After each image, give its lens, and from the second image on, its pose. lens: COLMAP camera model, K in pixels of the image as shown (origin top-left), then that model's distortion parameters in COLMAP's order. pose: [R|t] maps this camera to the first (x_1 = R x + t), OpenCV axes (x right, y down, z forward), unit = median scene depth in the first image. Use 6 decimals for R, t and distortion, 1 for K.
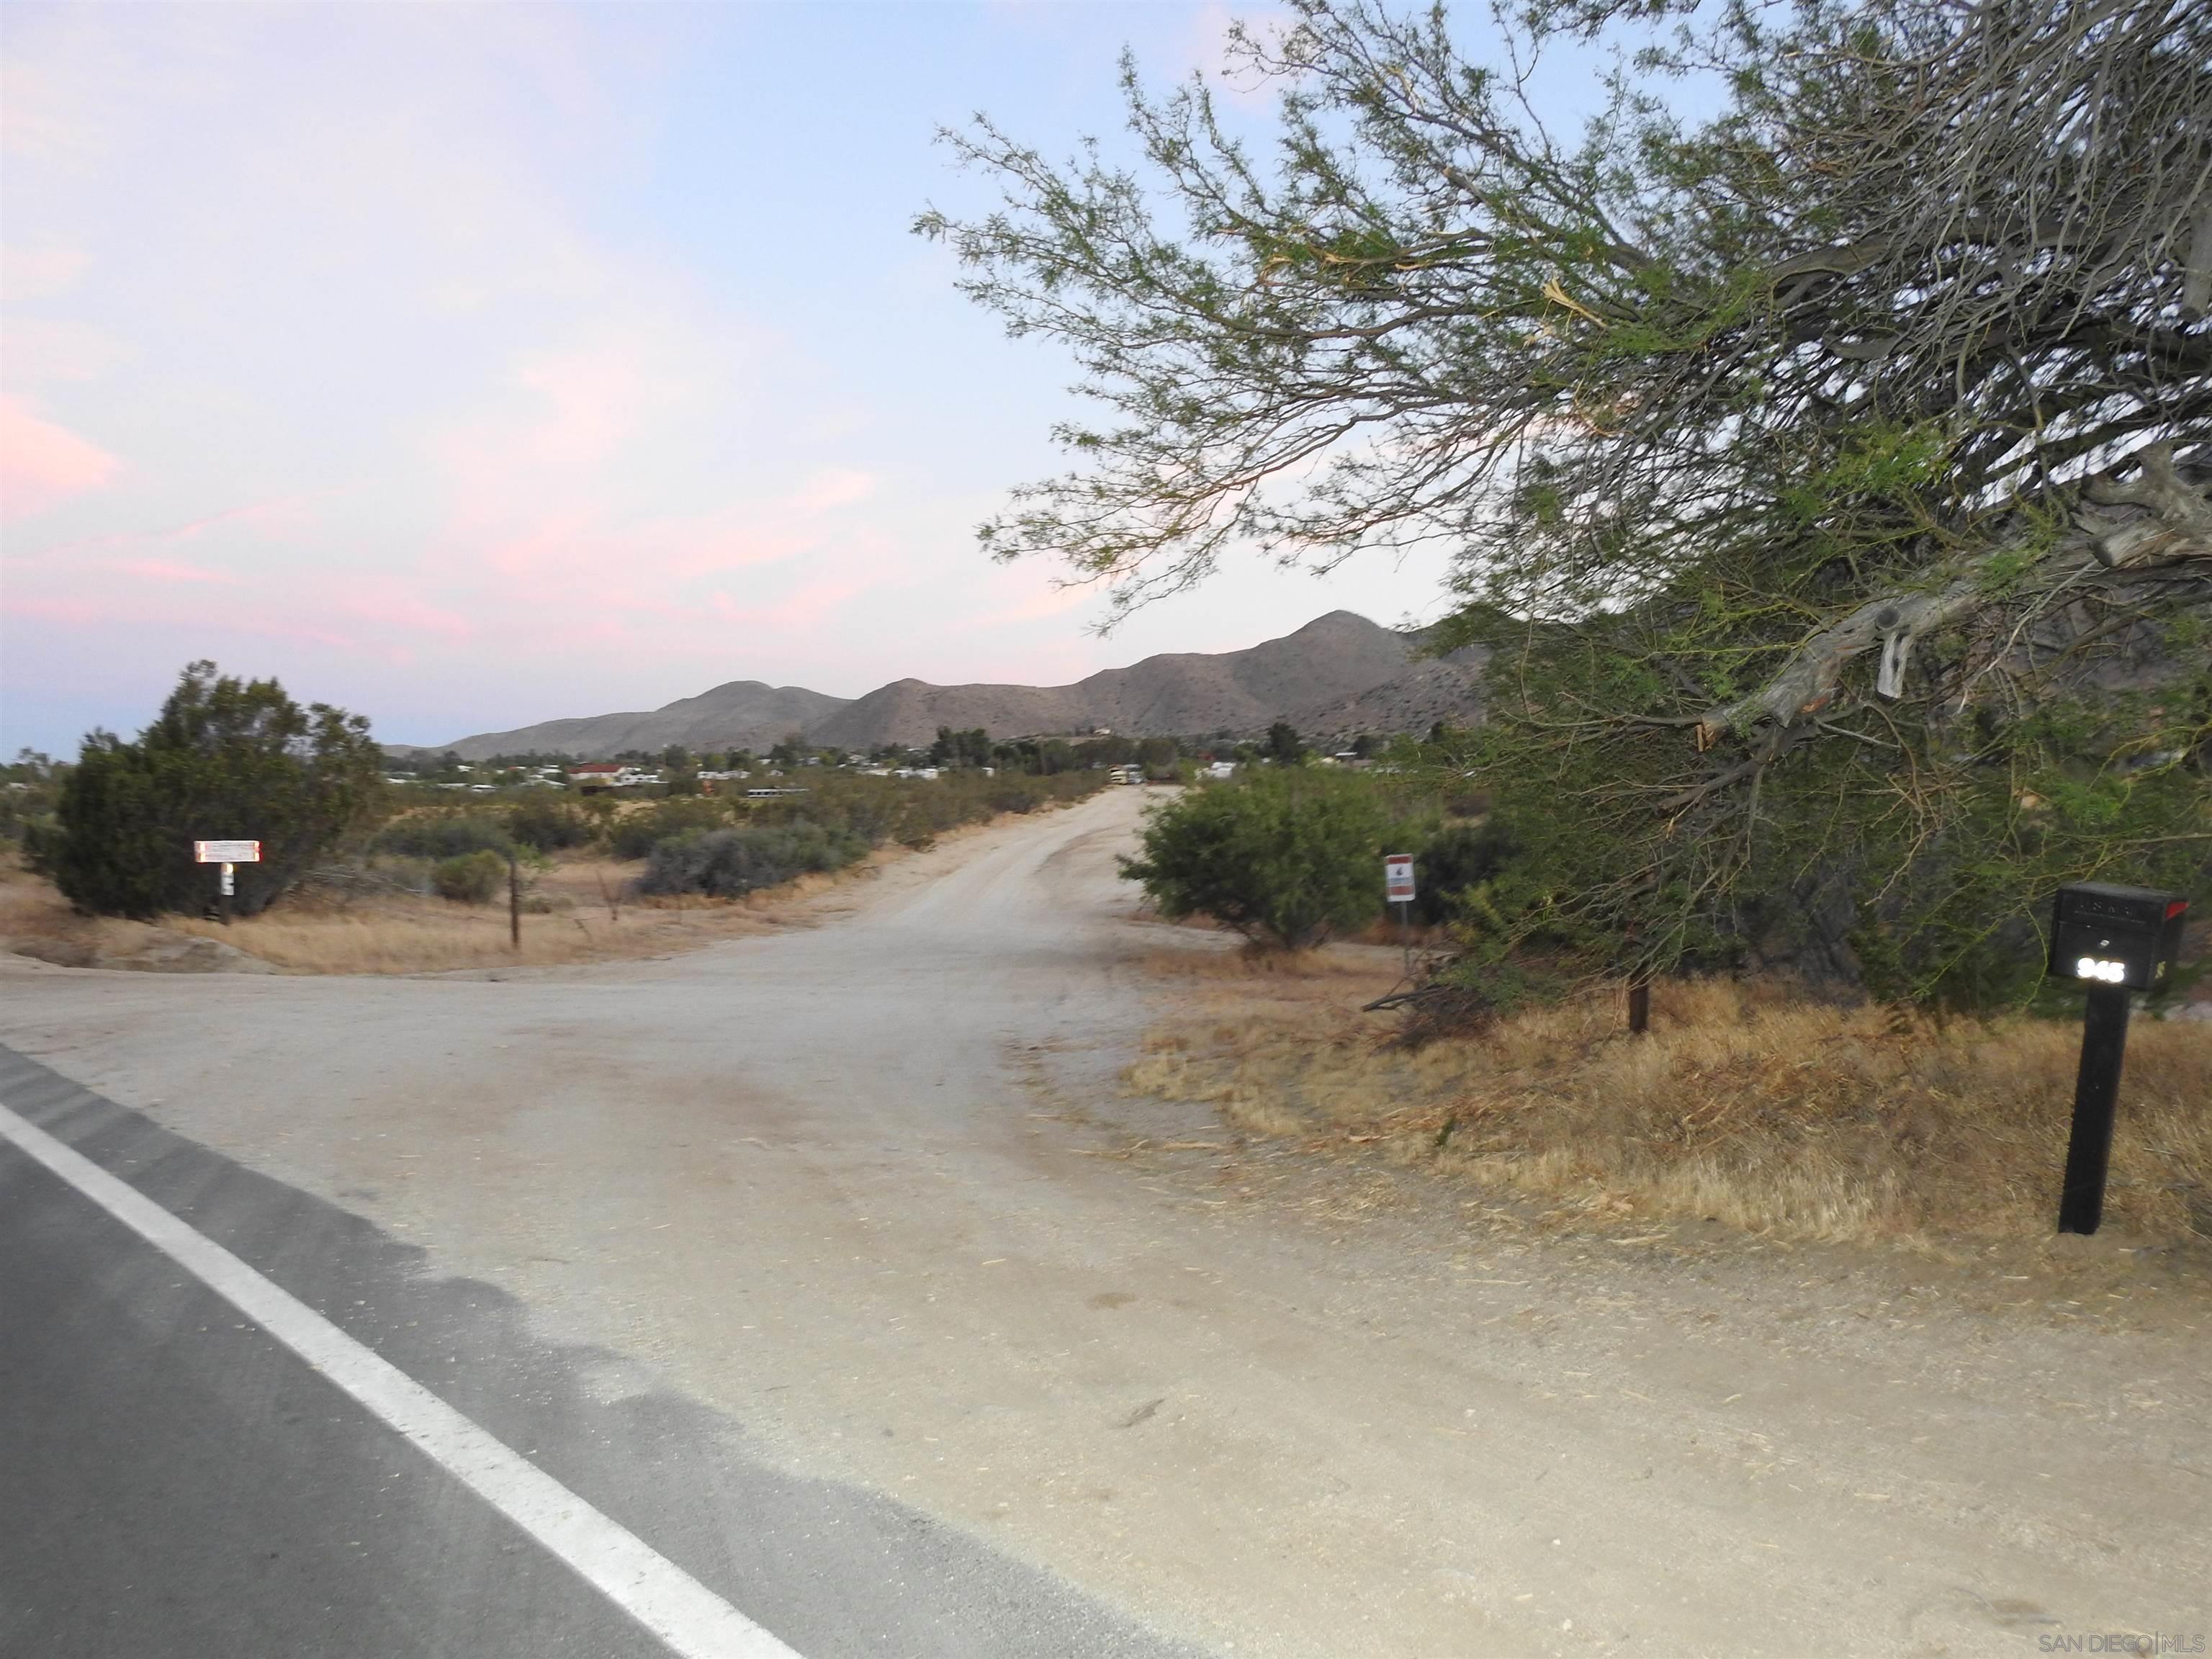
lens RADIAL K [[1581.2, 0, 1109.0], [0, 1581.2, 829.3], [0, 0, 1]] dist [0.000129, 0.003310]
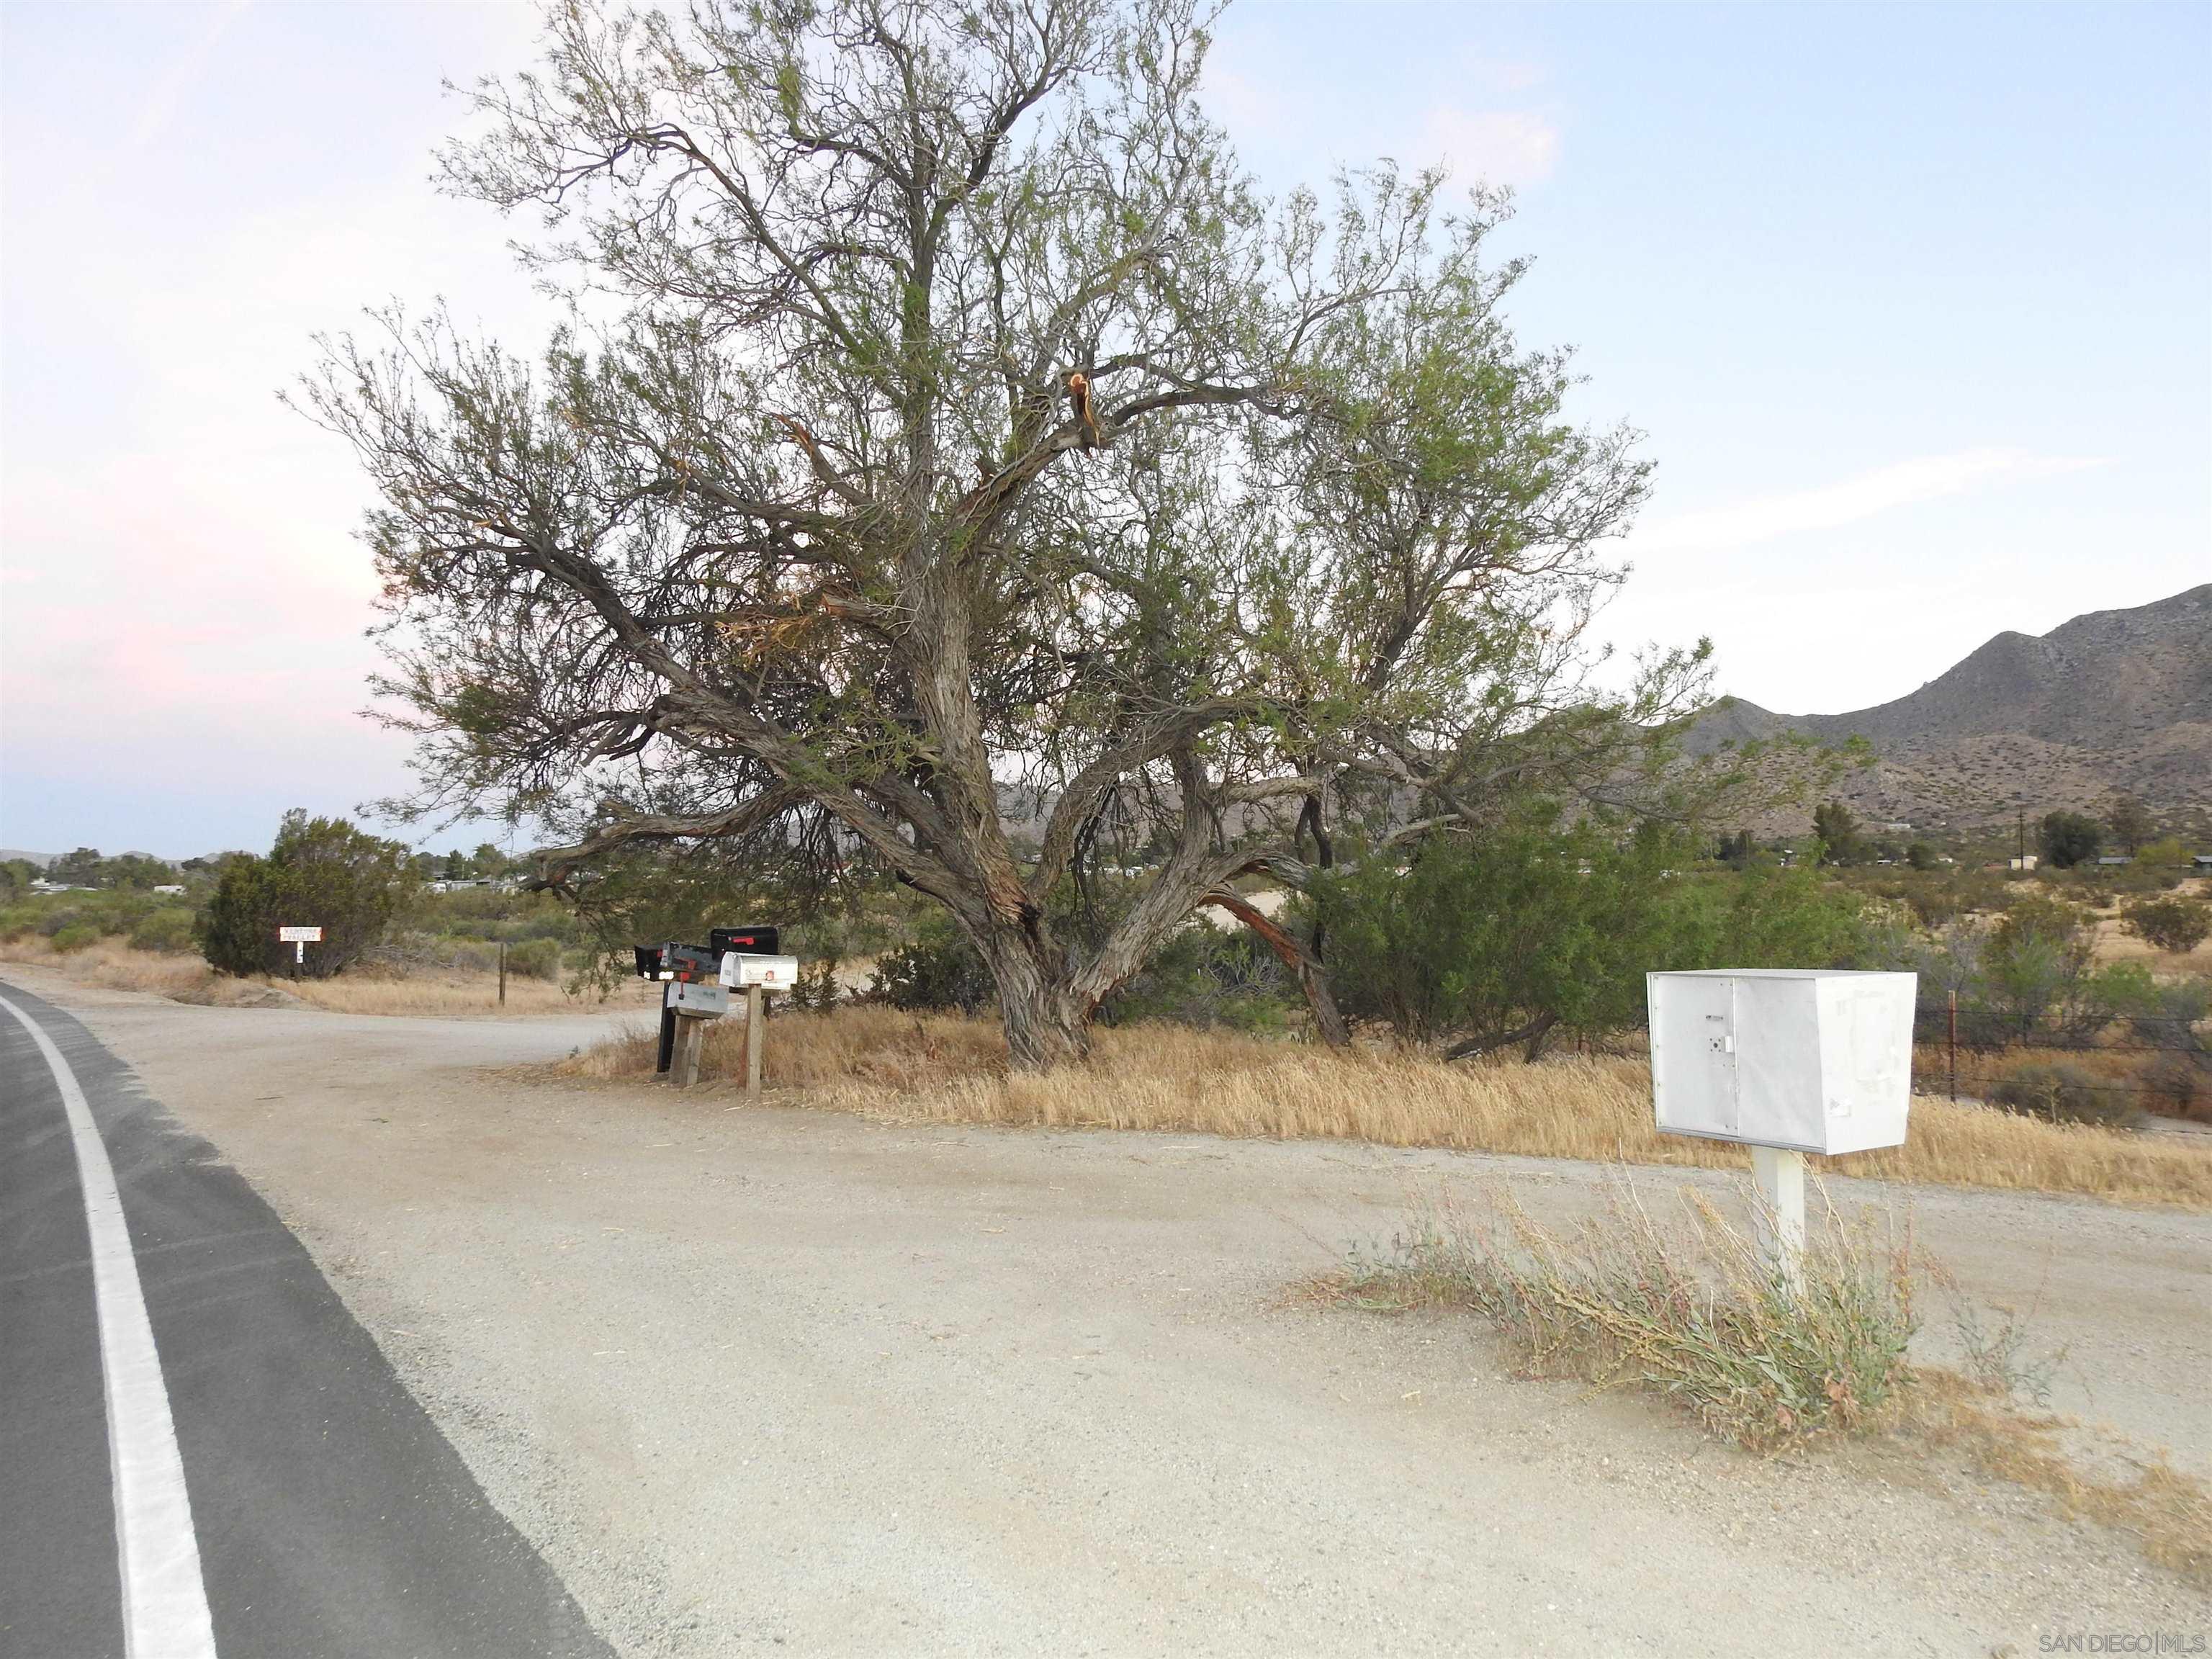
lens RADIAL K [[1581.2, 0, 1105.4], [0, 1581.2, 836.4], [0, 0, 1]] dist [0.000129, 0.003310]
pose [[0.988805, 0.001091, -0.149212, 0.396423], [-0.009484, 0.998411, -0.055547, -0.002423], [0.148914, 0.056341, 0.987244, -0.359169]]
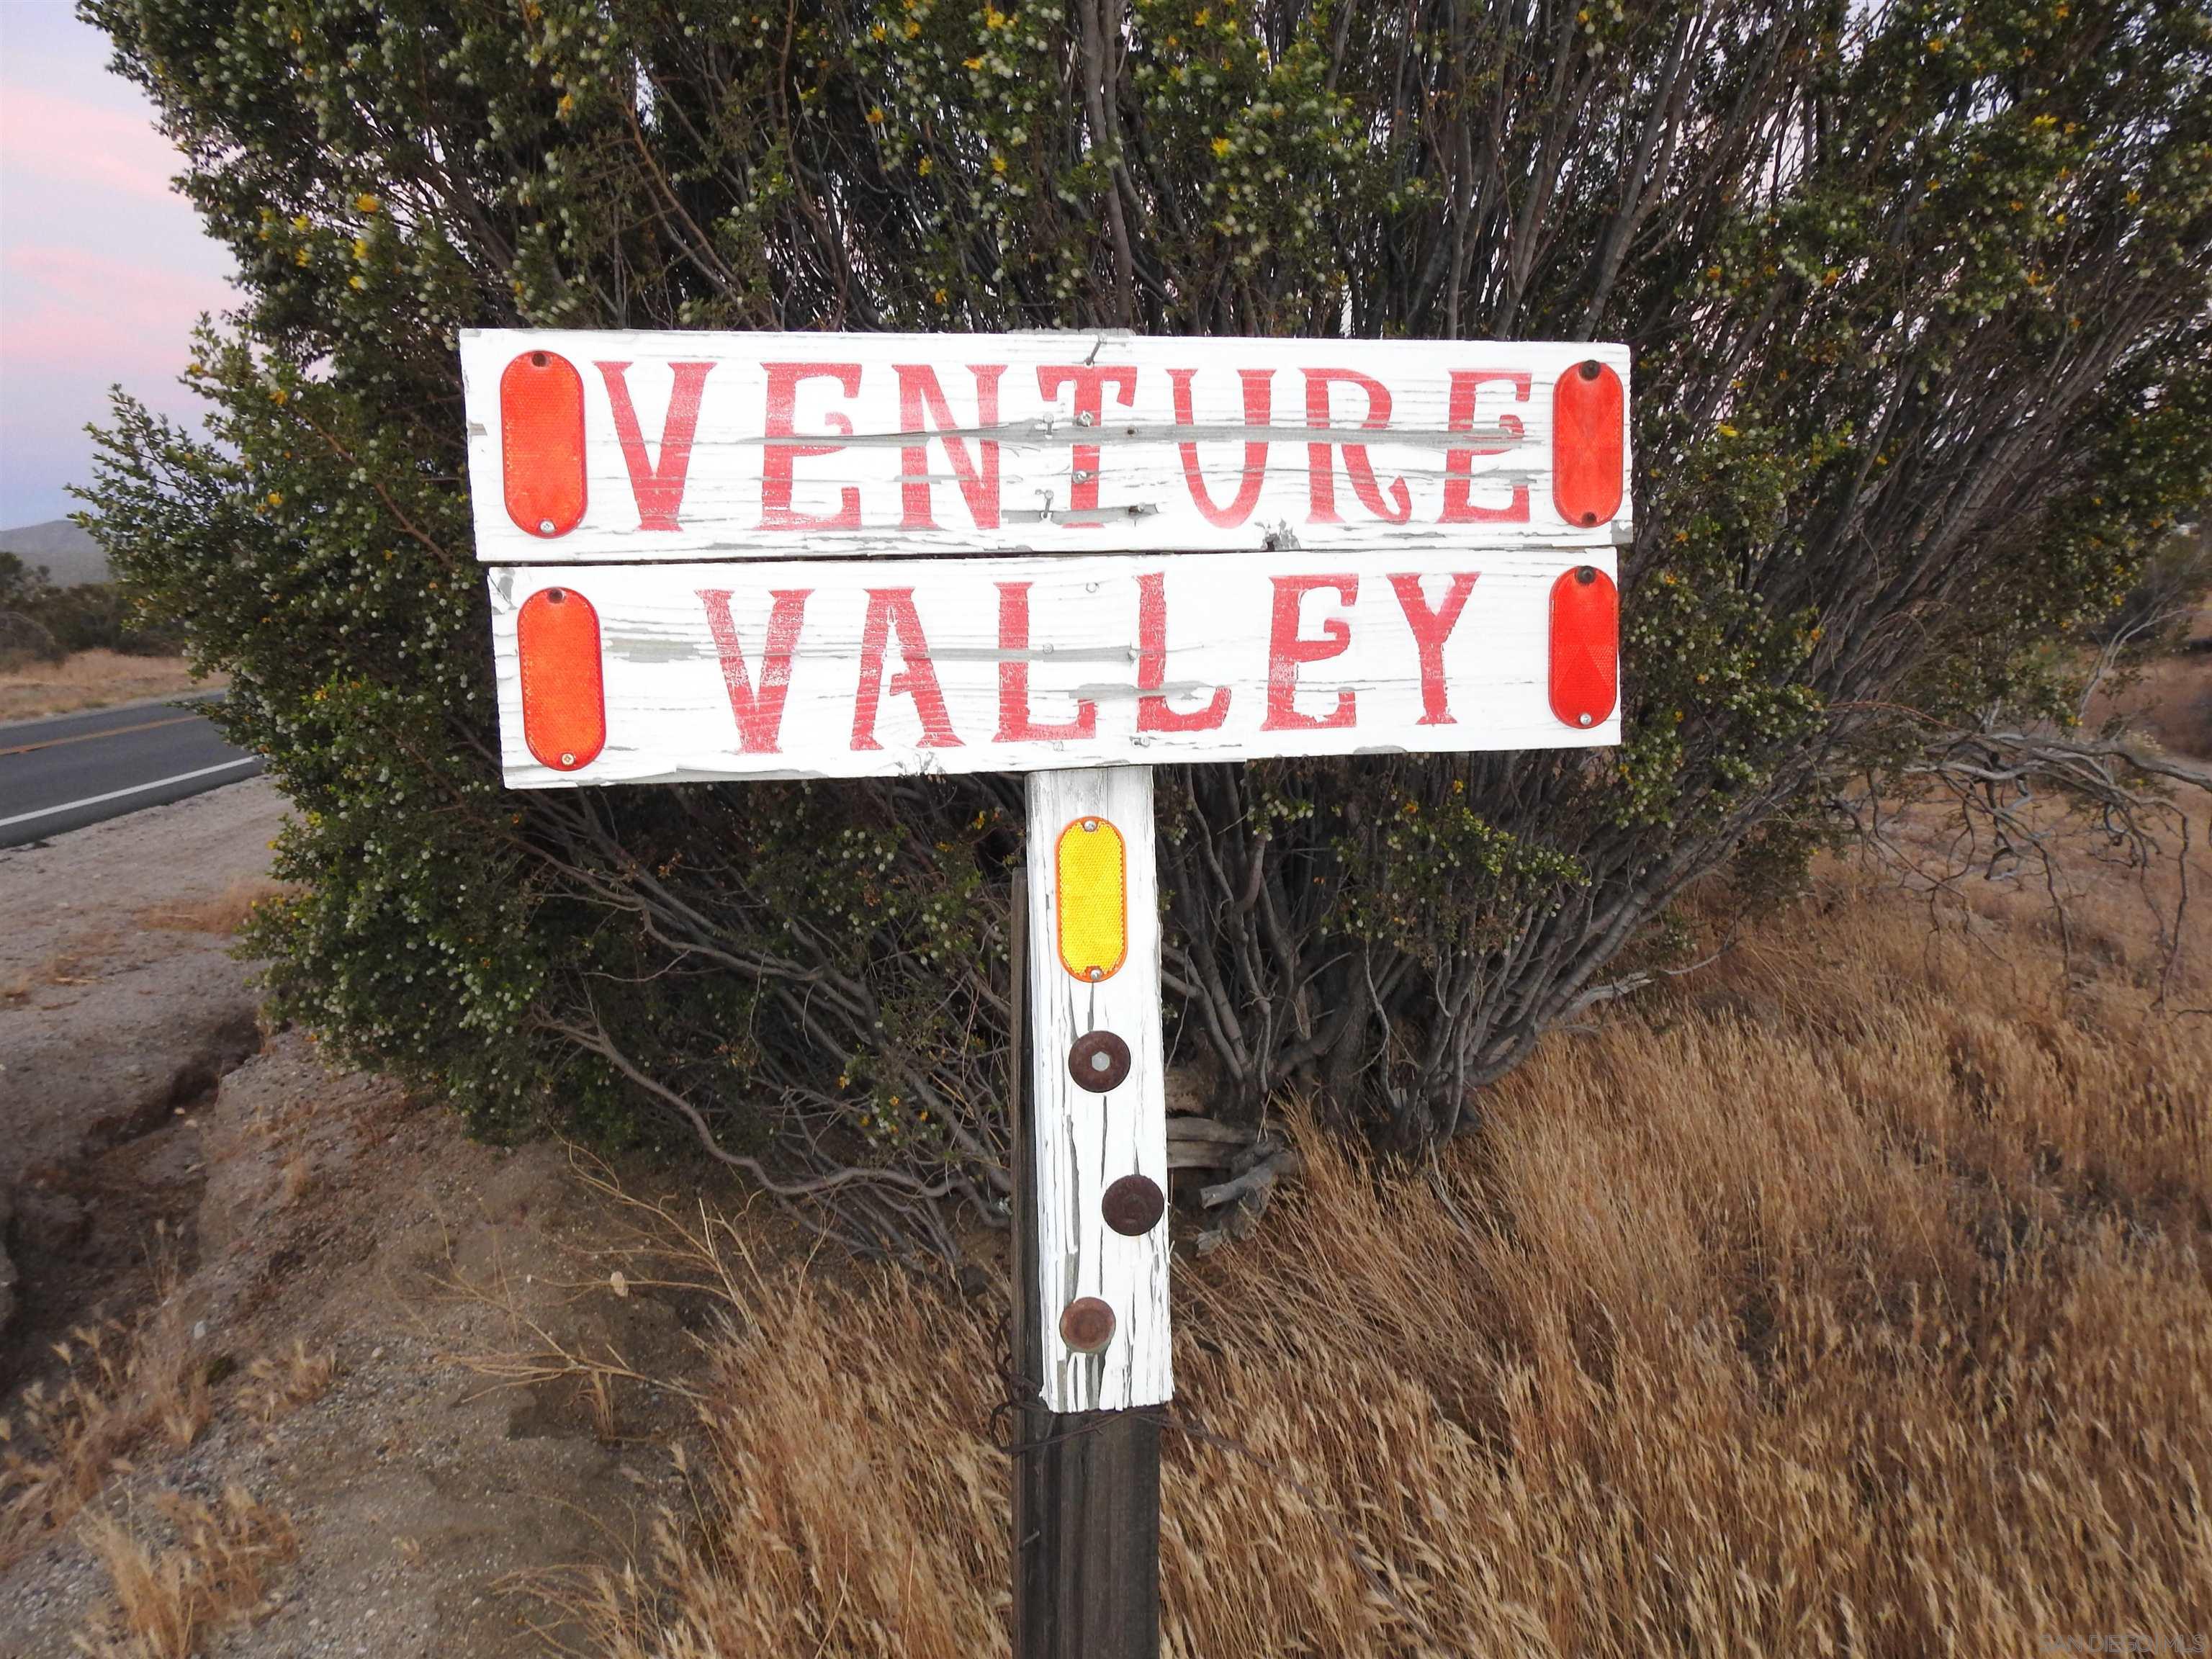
lens RADIAL K [[1581.2, 0, 1112.8], [0, 1581.2, 829.9], [0, 0, 1]] dist [0.000129, 0.003310]
pose [[0.776499, 0.069994, -0.626219, -0.472012], [0.016850, 0.991149, 0.131678, 0.014364], [0.629893, -0.112800, 0.768447, 0.865387]]
